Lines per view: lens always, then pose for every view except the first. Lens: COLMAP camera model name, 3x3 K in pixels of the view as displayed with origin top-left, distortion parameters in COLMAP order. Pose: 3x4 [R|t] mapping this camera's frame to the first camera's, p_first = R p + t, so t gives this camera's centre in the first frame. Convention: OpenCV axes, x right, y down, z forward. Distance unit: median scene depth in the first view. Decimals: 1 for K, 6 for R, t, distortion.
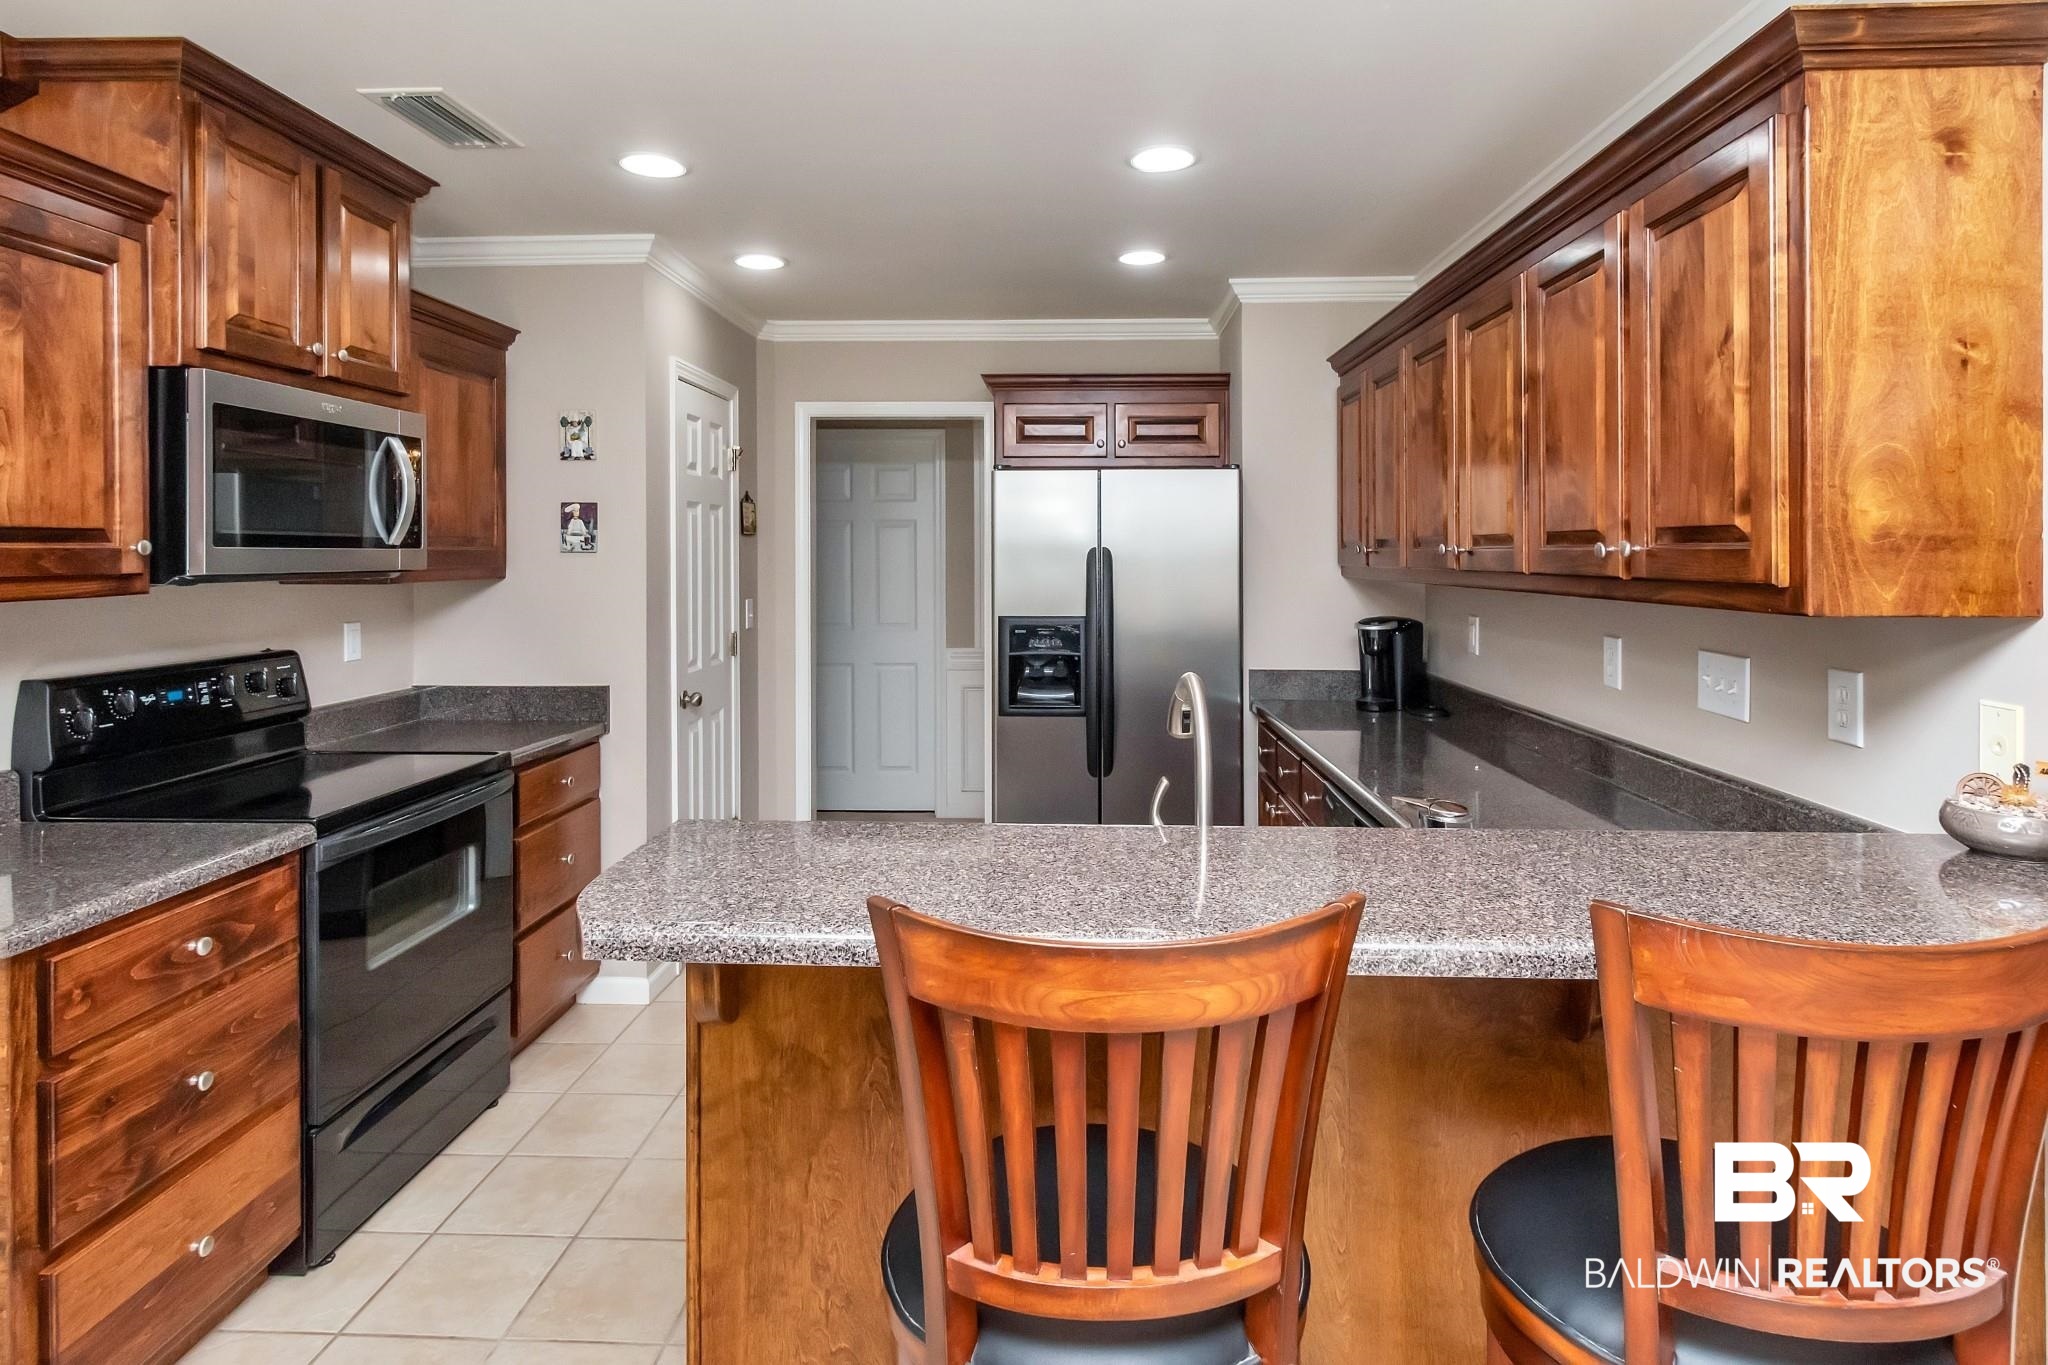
lens RADIAL K [[1099.0, 0, 1042.3], [0, 1099.0, 556.4], [0, 0, 1]] dist [0.005938, -0.000176]
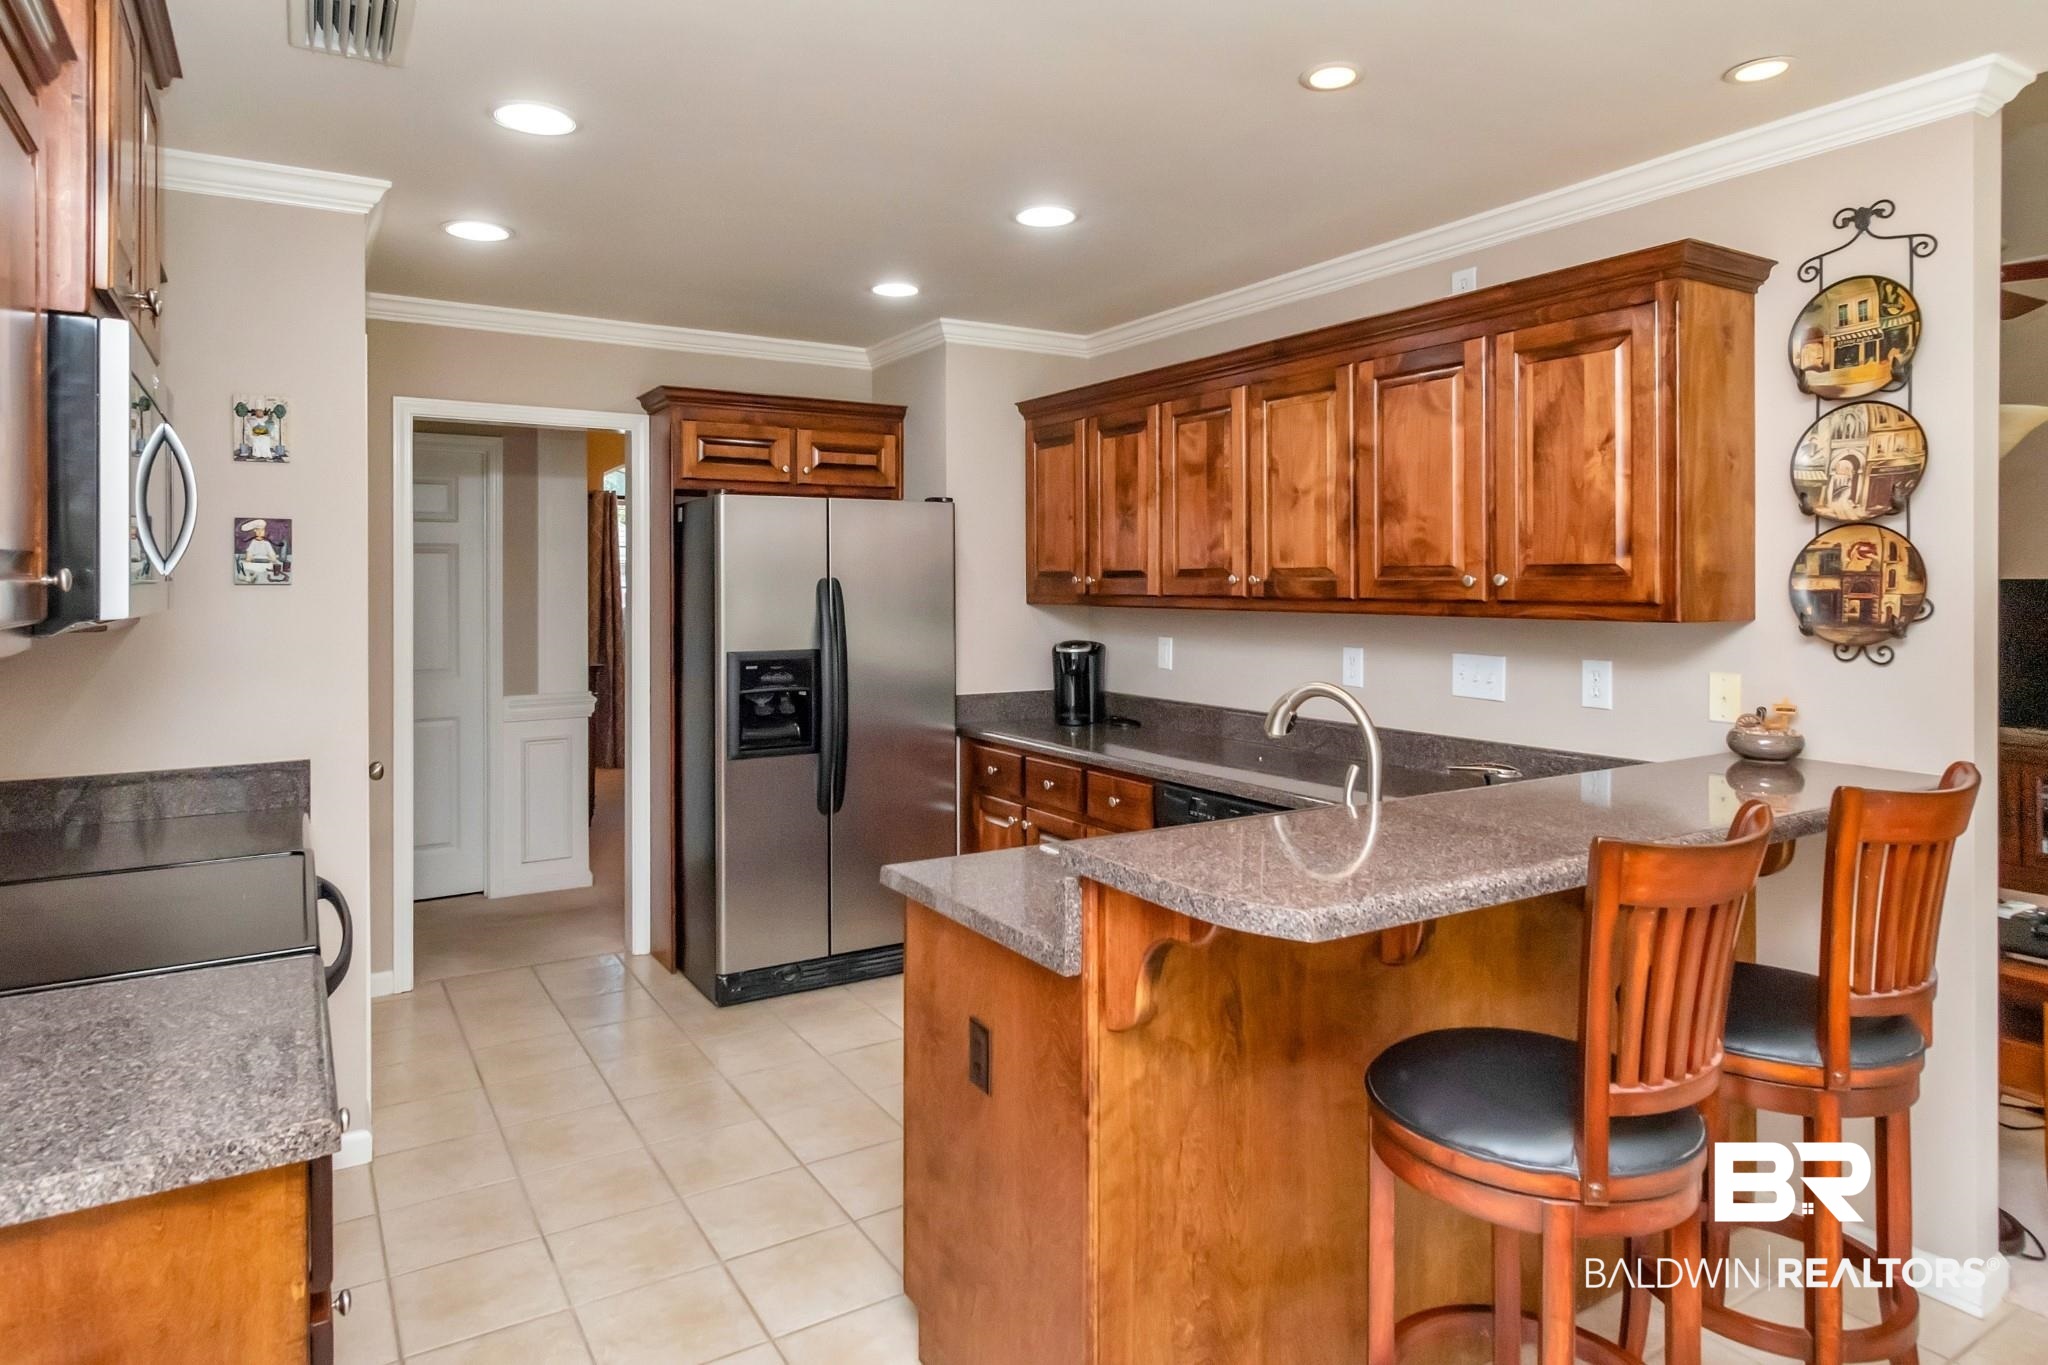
lens RADIAL K [[1167.6, 0, 1017.9], [0, 1167.6, 581.2], [0, 0, 1]] dist [-0.000826, -0.000054]
pose [[0.835349, -0.001934, 0.549717, -0.430367], [0.004281, 0.999986, -0.002988, -0.001483], [-0.549704, 0.004850, 0.835345, 0.051745]]
